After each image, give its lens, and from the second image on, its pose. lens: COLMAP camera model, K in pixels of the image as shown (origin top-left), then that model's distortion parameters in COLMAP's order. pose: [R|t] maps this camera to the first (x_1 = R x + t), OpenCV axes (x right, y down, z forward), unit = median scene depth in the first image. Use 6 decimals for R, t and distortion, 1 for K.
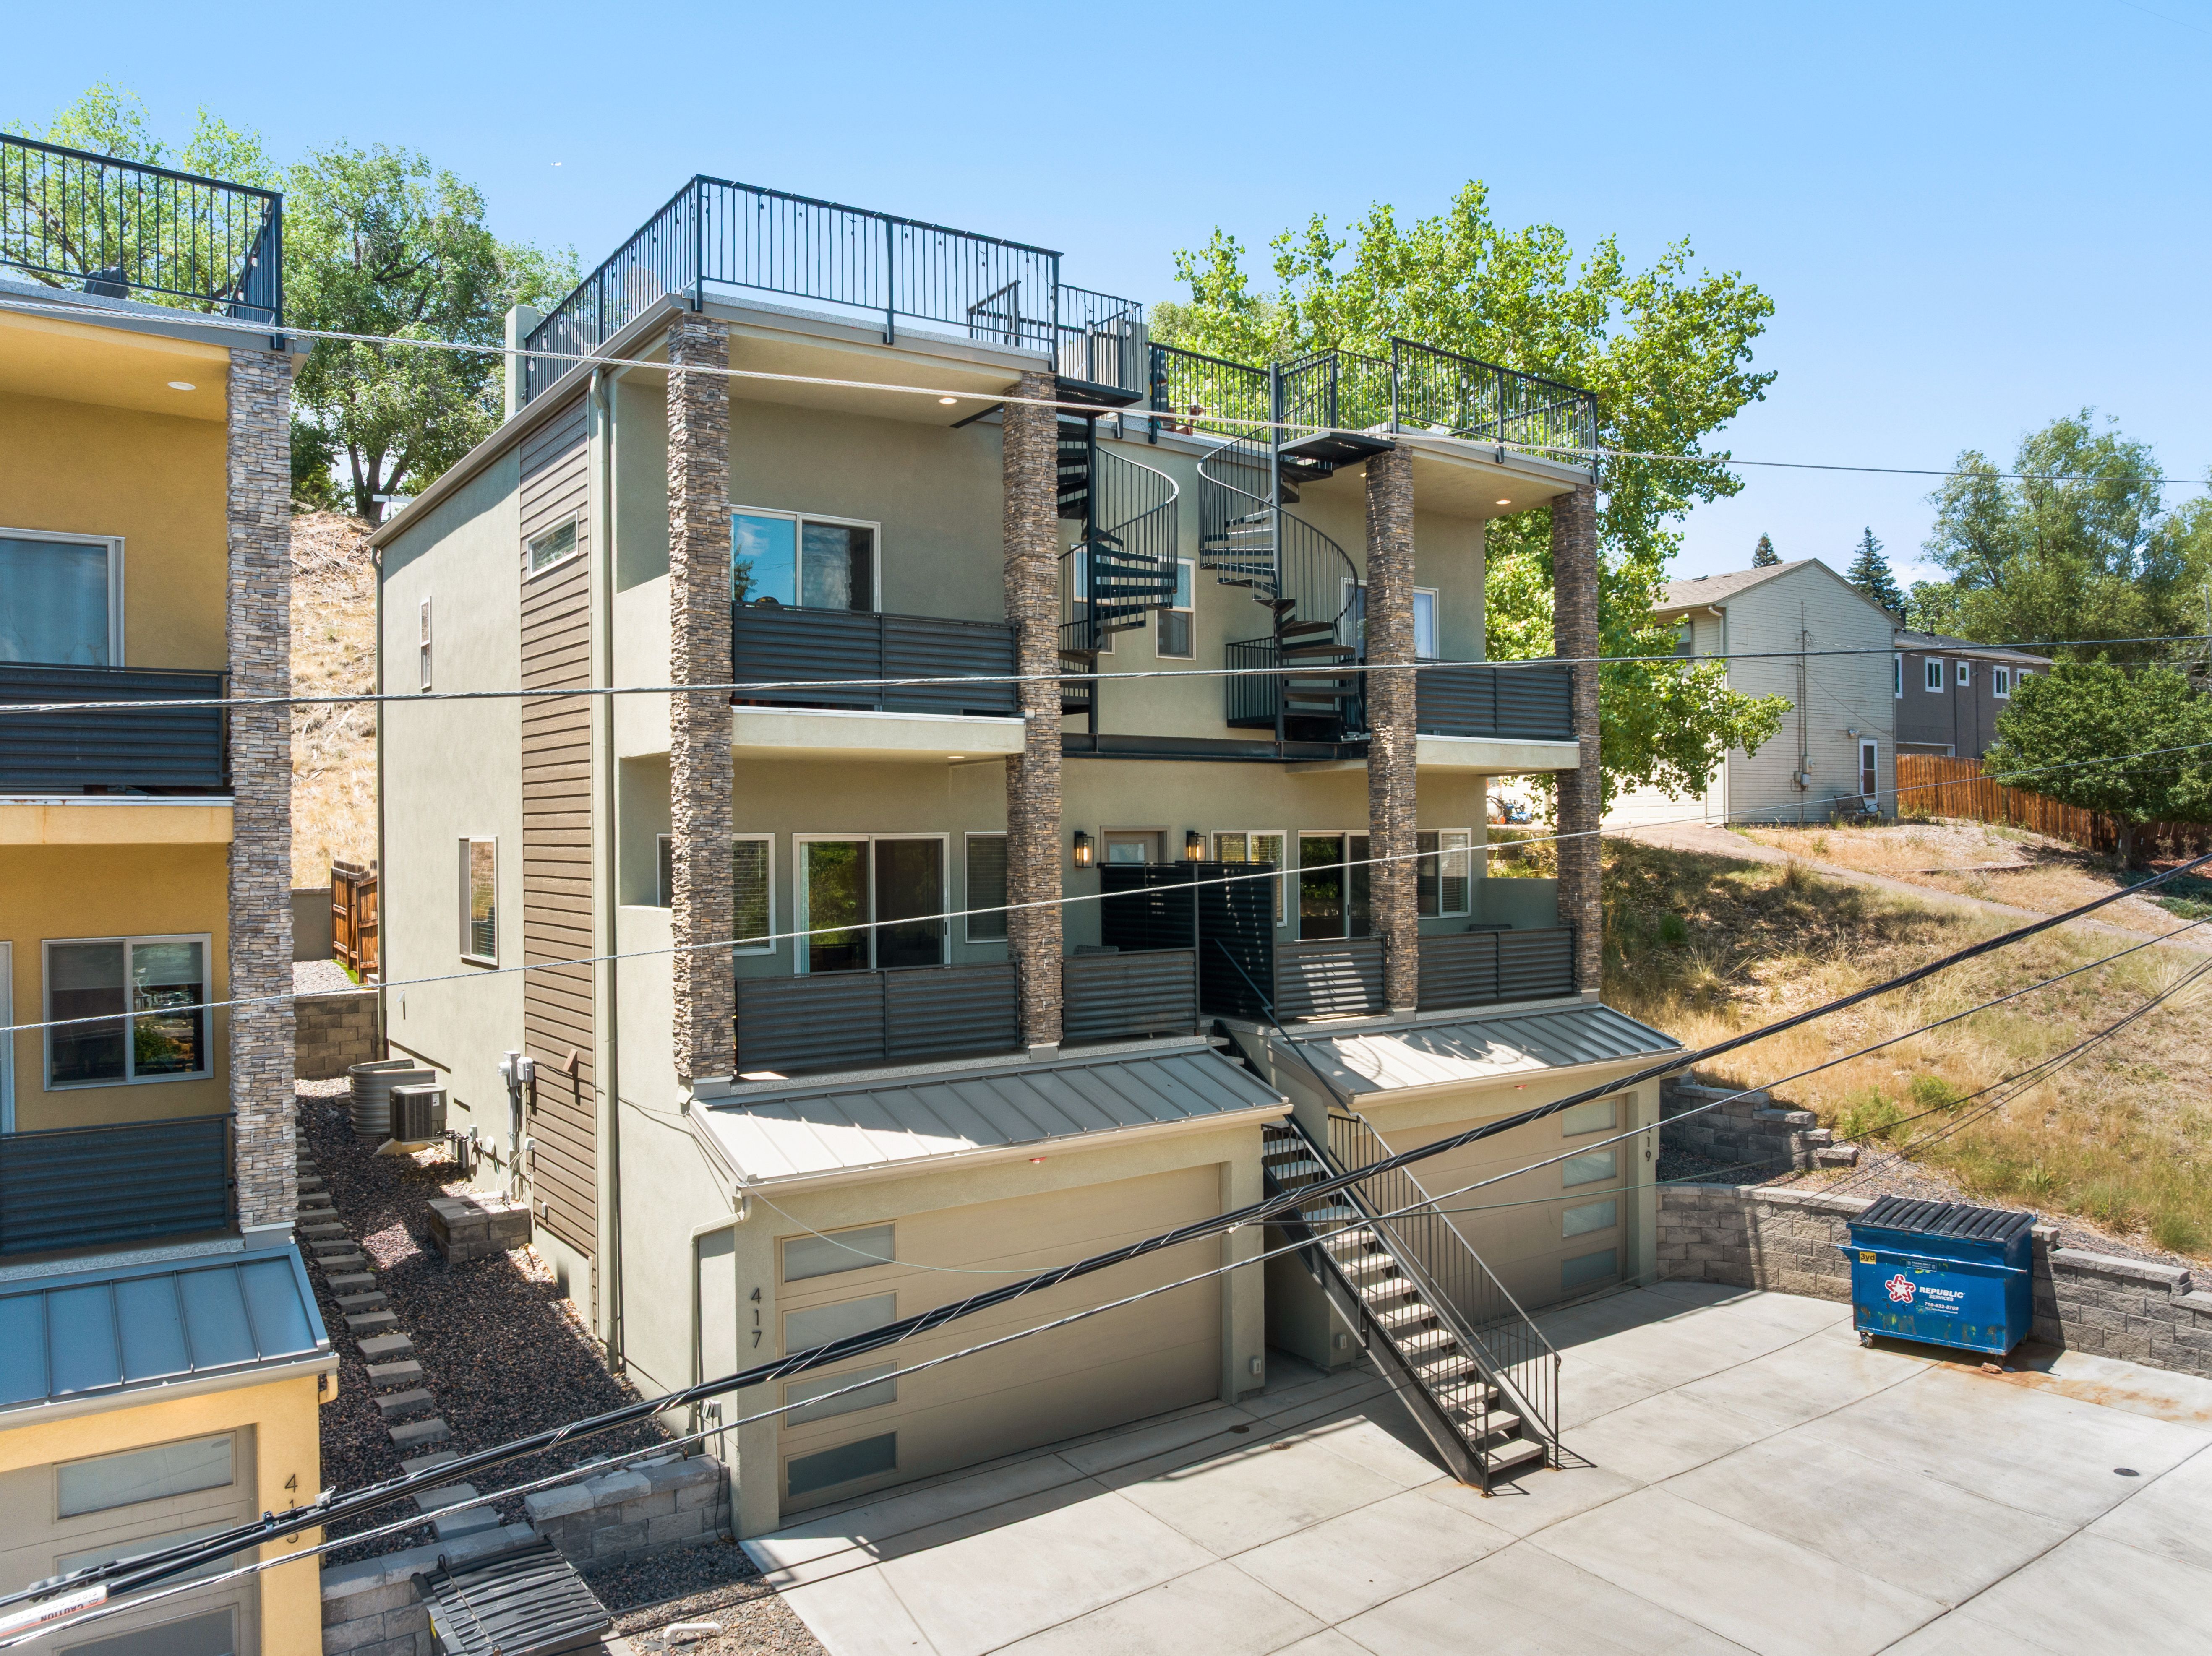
lens RADIAL K [[1572.6, 0, 1105.7], [0, 1572.6, 848.2], [0, 0, 1]] dist [-0.042696, 0.014193]
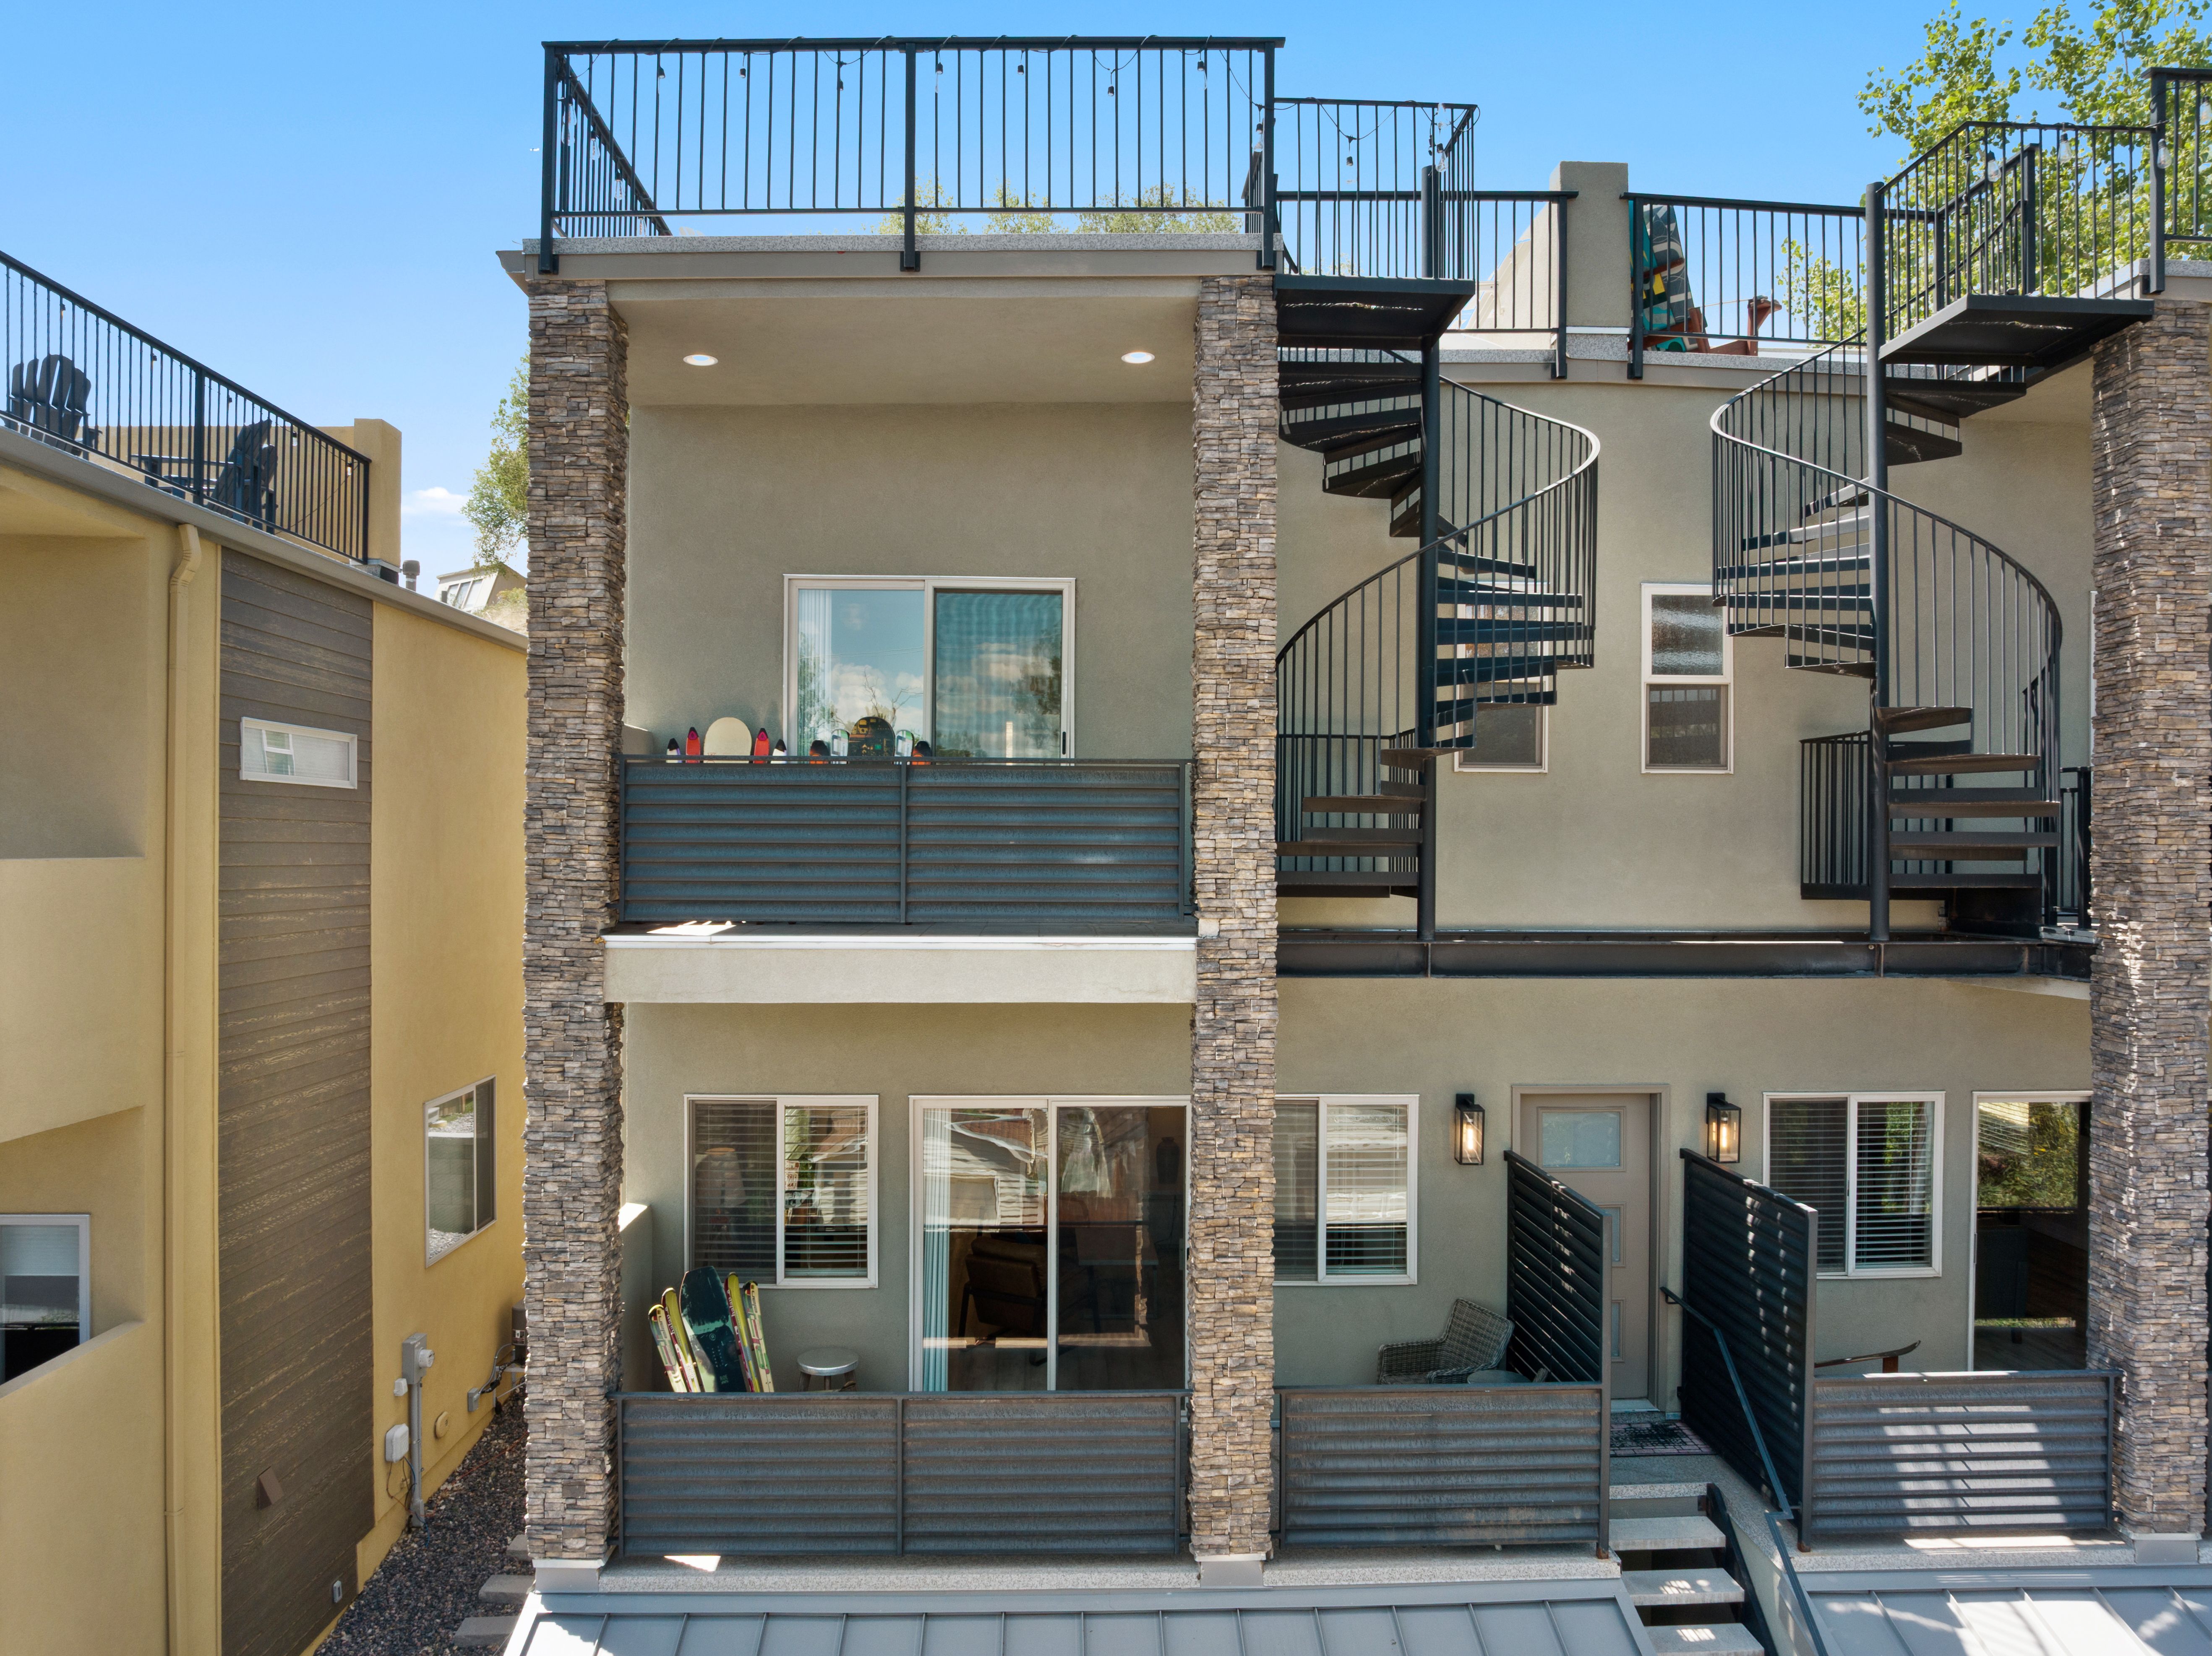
lens RADIAL K [[1572.6, 0, 1105.7], [0, 1572.6, 848.2], [0, 0, 1]] dist [-0.042696, 0.014193]
pose [[0.835829, 0.013110, -0.548833, 0.196545], [-0.016195, 0.999869, -0.000779, -0.104084], [0.548751, 0.009539, 0.835932, 0.506012]]
